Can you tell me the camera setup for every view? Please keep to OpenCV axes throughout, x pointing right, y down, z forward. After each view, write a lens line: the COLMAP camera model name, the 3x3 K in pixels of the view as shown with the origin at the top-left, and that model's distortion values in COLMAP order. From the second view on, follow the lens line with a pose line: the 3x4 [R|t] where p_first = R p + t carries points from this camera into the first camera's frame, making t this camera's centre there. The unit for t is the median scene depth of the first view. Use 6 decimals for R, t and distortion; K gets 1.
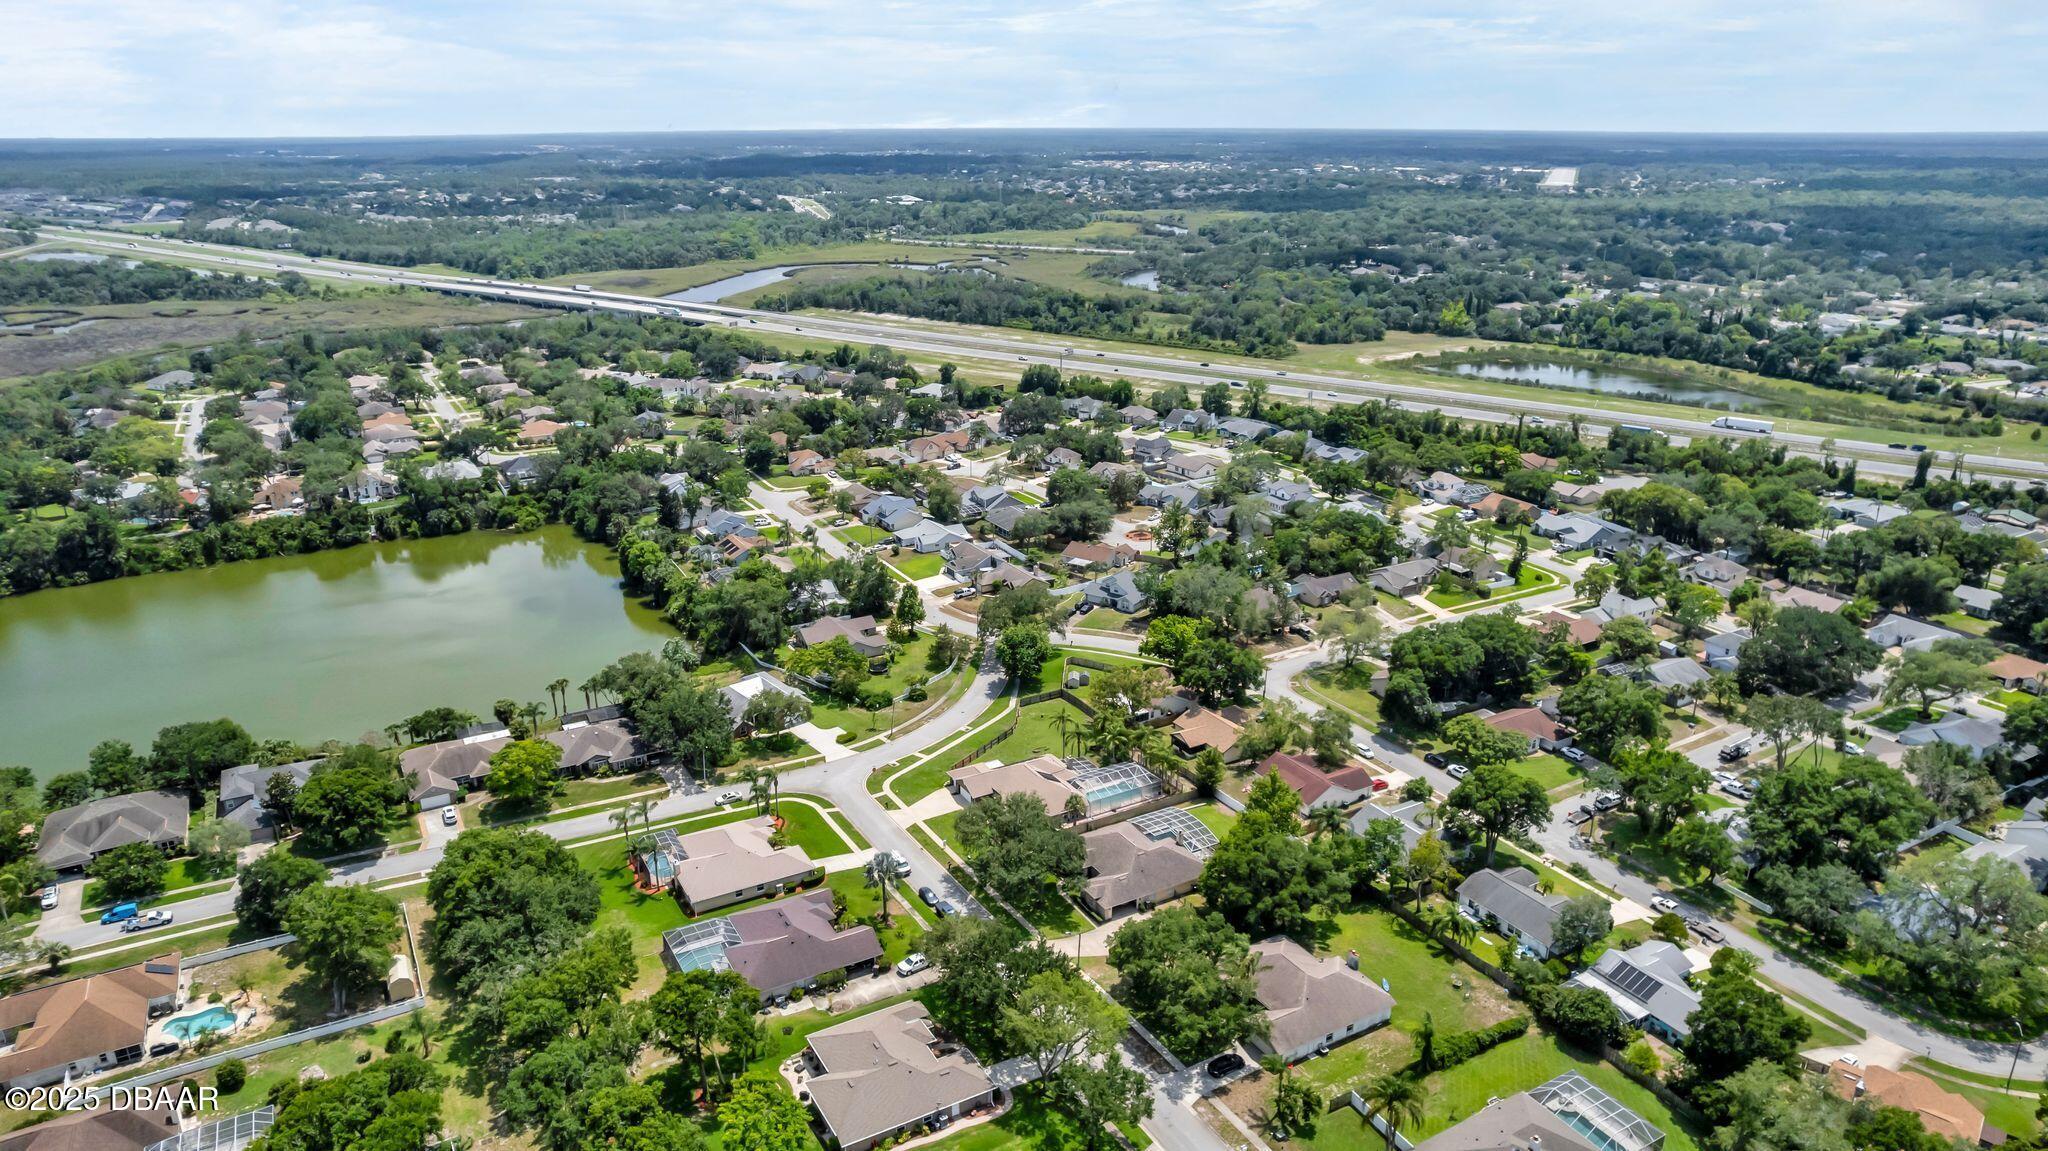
lens RADIAL K [[1314.1, 0, 1024.0], [0, 1314.1, 575.5], [0, 0, 1]] dist [-0.079463, 0.070827]
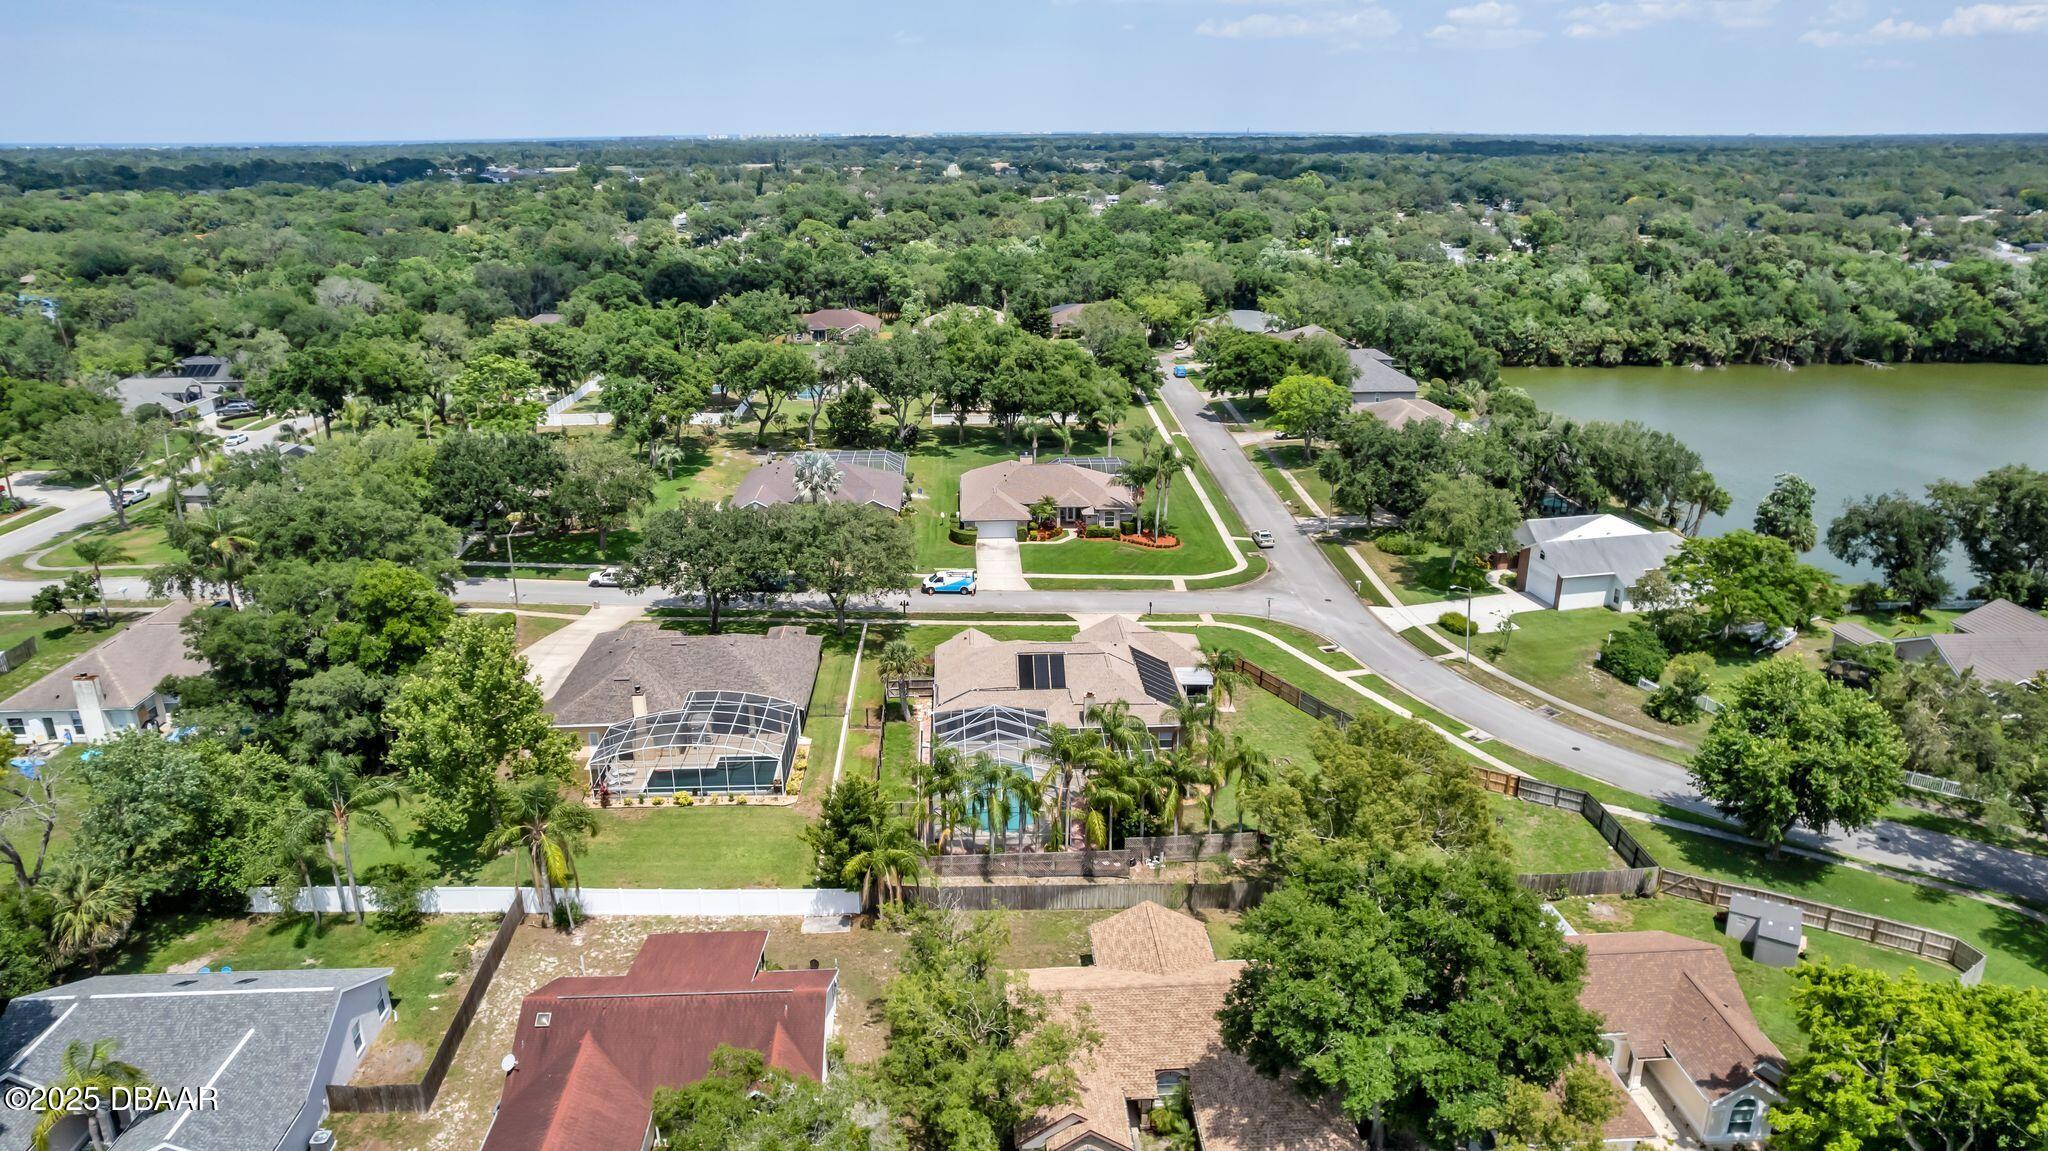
lens RADIAL K [[1314.1, 0, 1024.0], [0, 1314.1, 575.5], [0, 0, 1]] dist [-0.079463, 0.070827]
pose [[-0.444976, 0.297644, -0.844632, 0.328243], [-0.291870, 0.843455, 0.450994, -0.062212], [0.846645, 0.447204, -0.288444, 0.934997]]
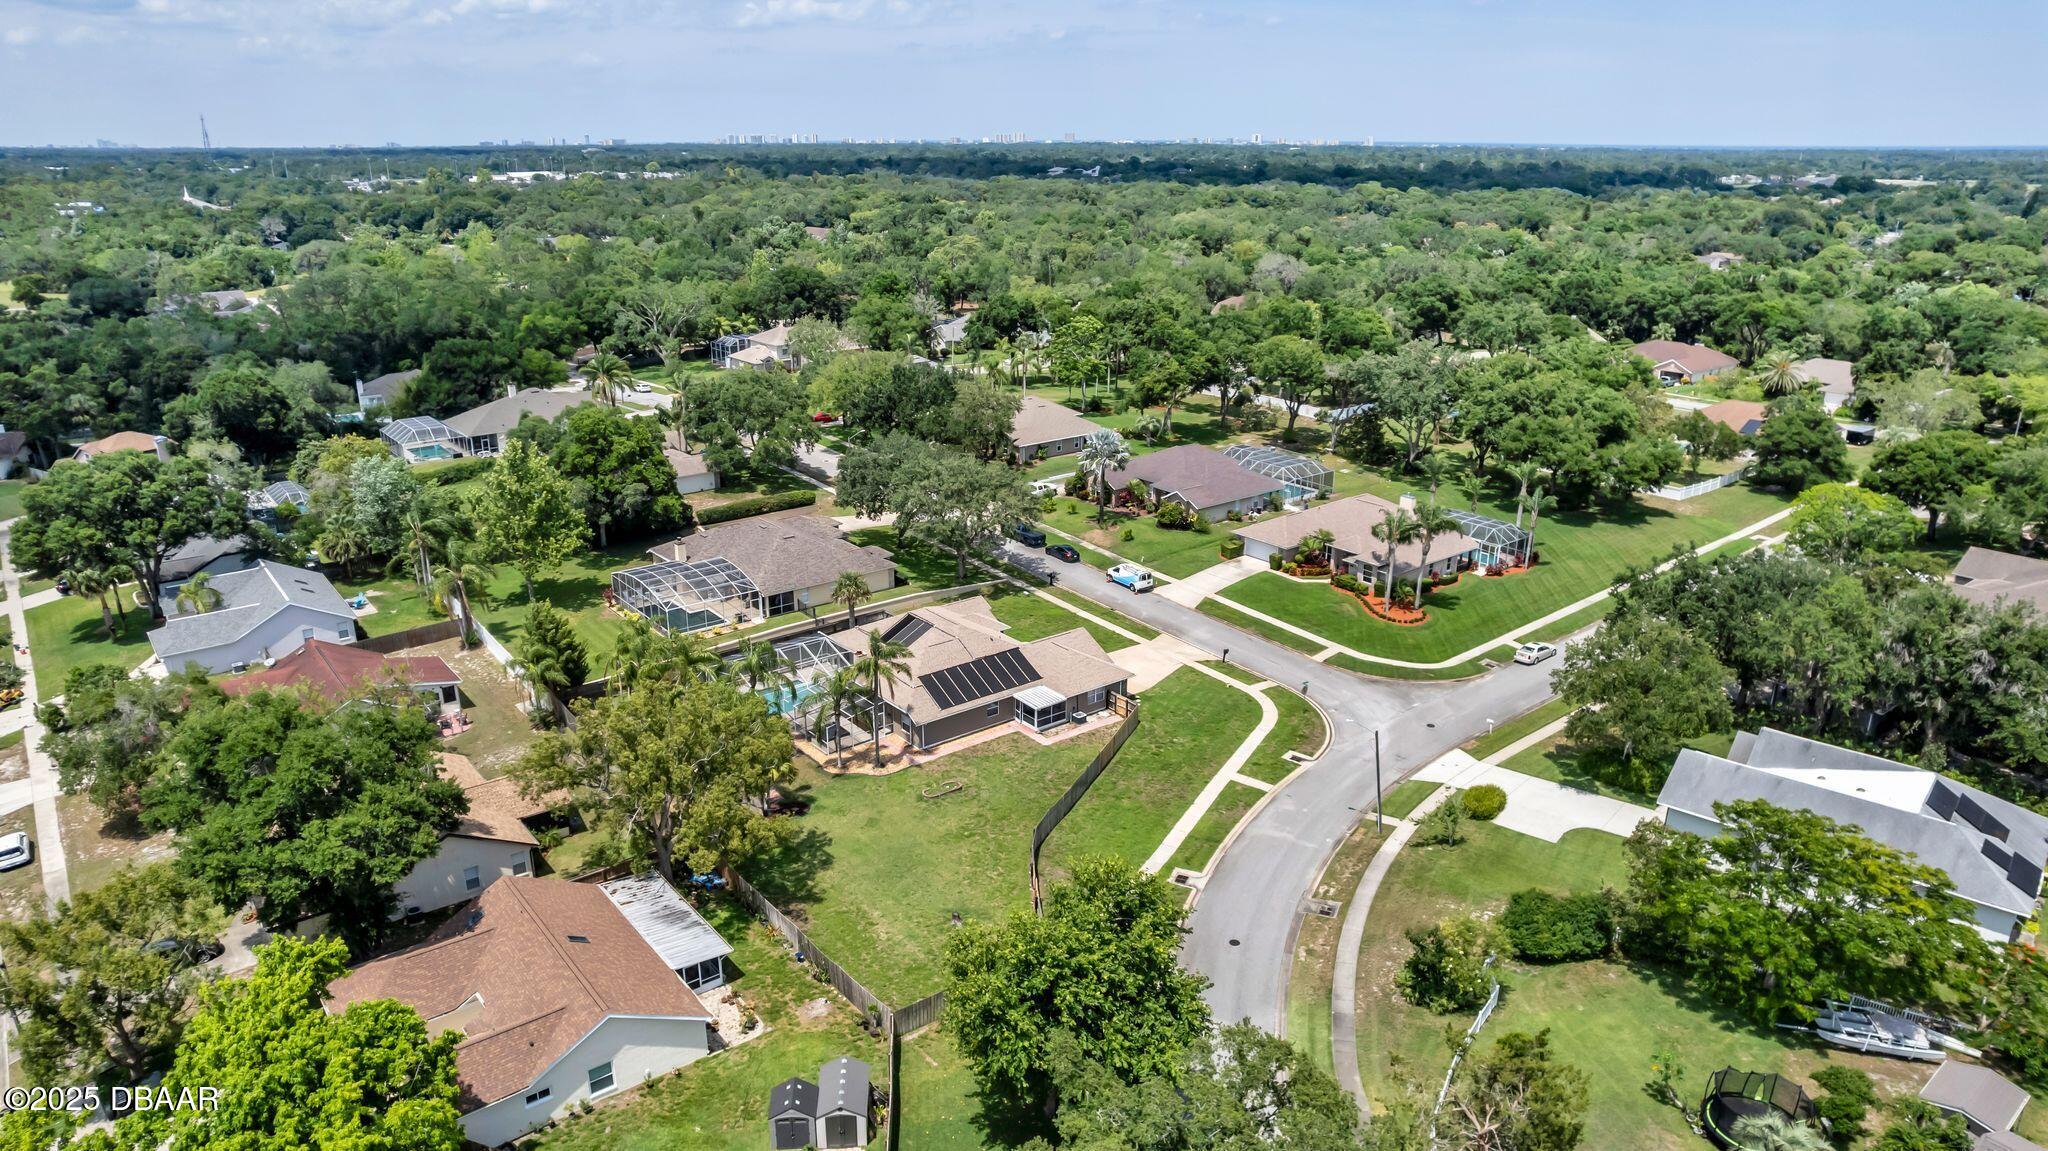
lens RADIAL K [[1314.1, 0, 1024.0], [0, 1314.1, 575.5], [0, 0, 1]] dist [-0.079463, 0.070827]
pose [[-0.988608, 0.052785, -0.140951, 0.035172], [-0.045043, 0.789805, 0.611702, -0.130471], [0.143612, 0.611083, -0.778430, 1.149062]]
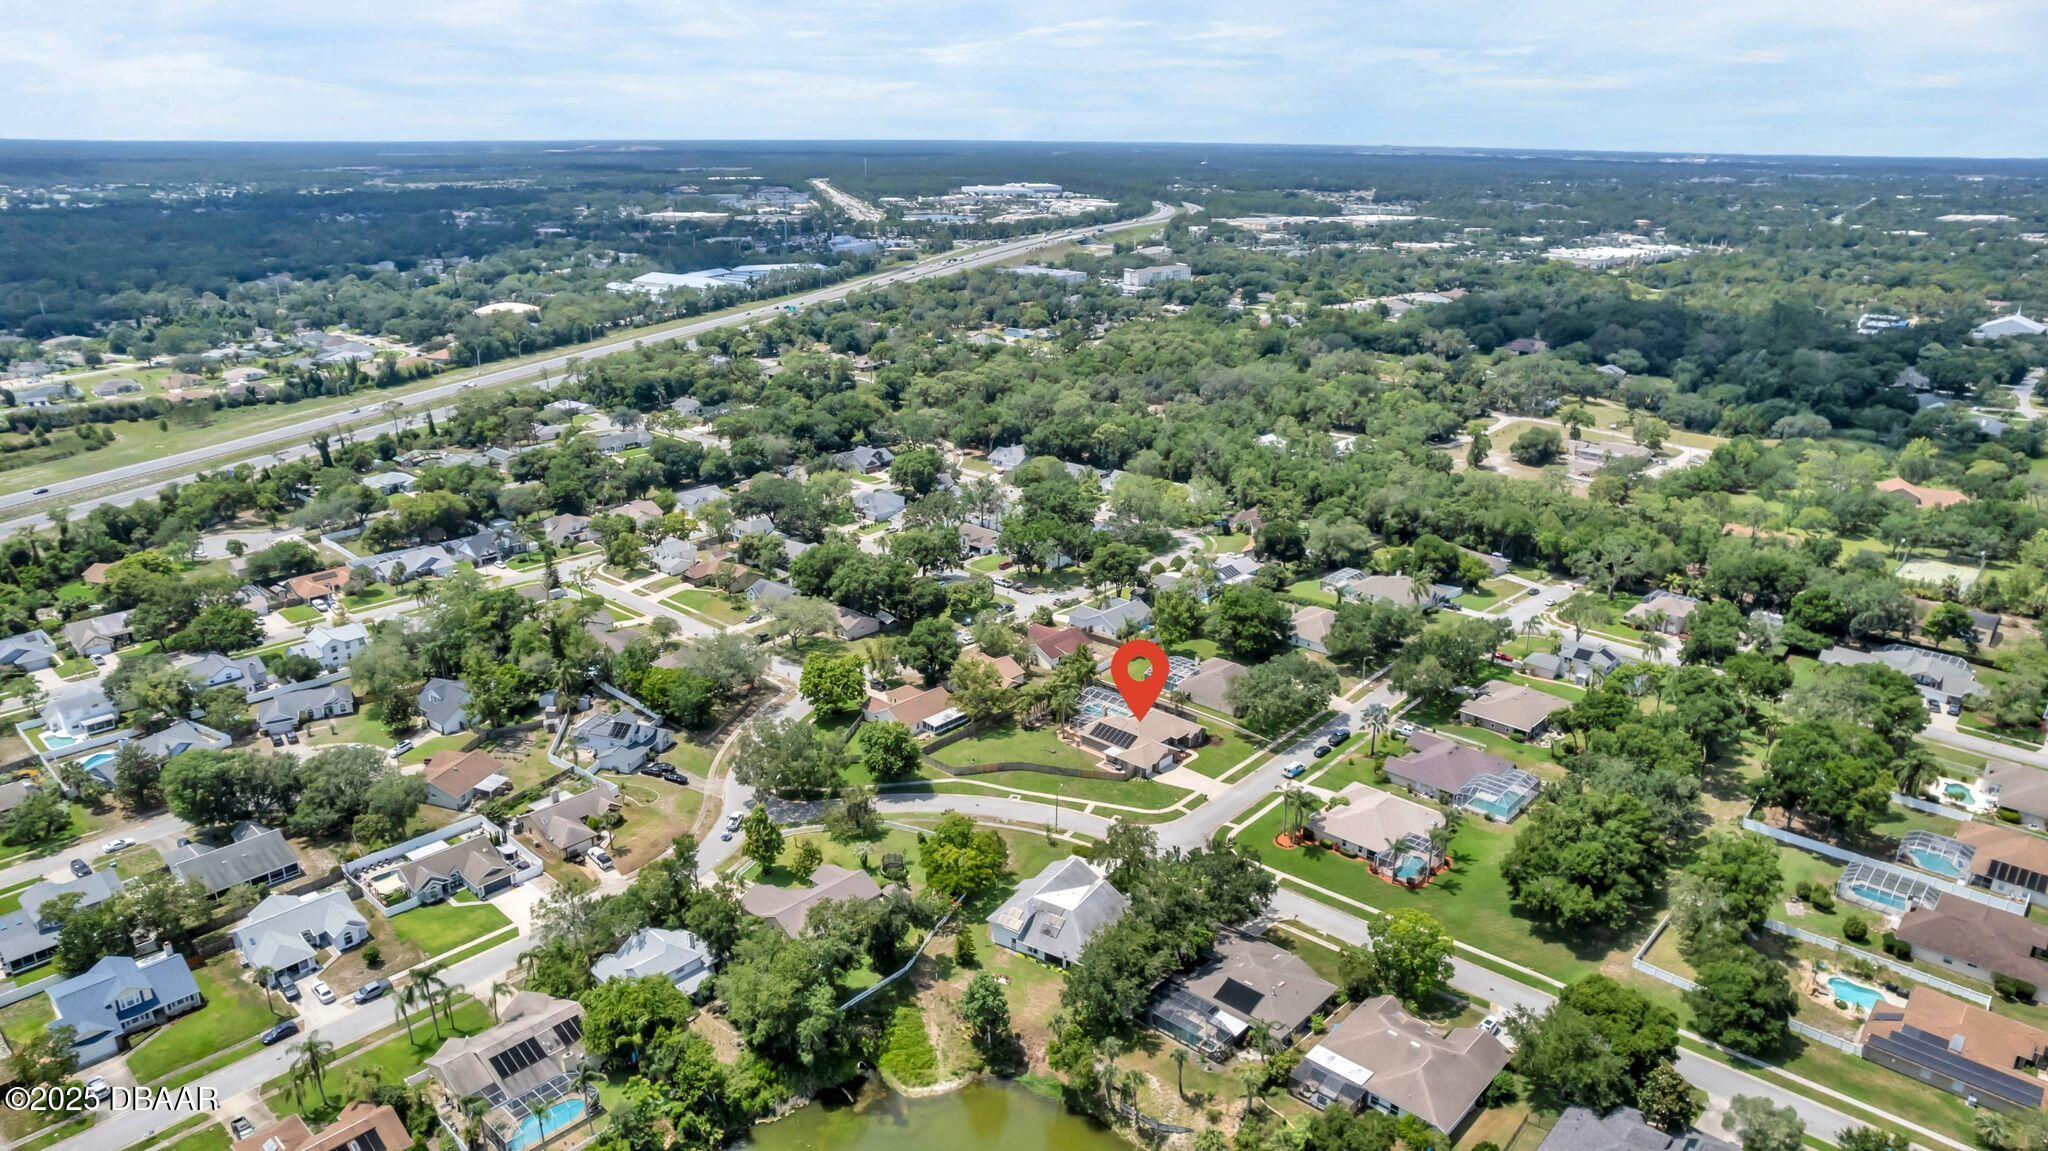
lens RADIAL K [[1314.1, 0, 1024.0], [0, 1314.1, 575.5], [0, 0, 1]] dist [-0.079463, 0.070827]
pose [[-0.306274, -0.305218, 0.901686, -0.803447], [0.307227, 0.864827, 0.397096, -0.371690], [-0.901004, 0.398642, -0.171104, 1.045709]]
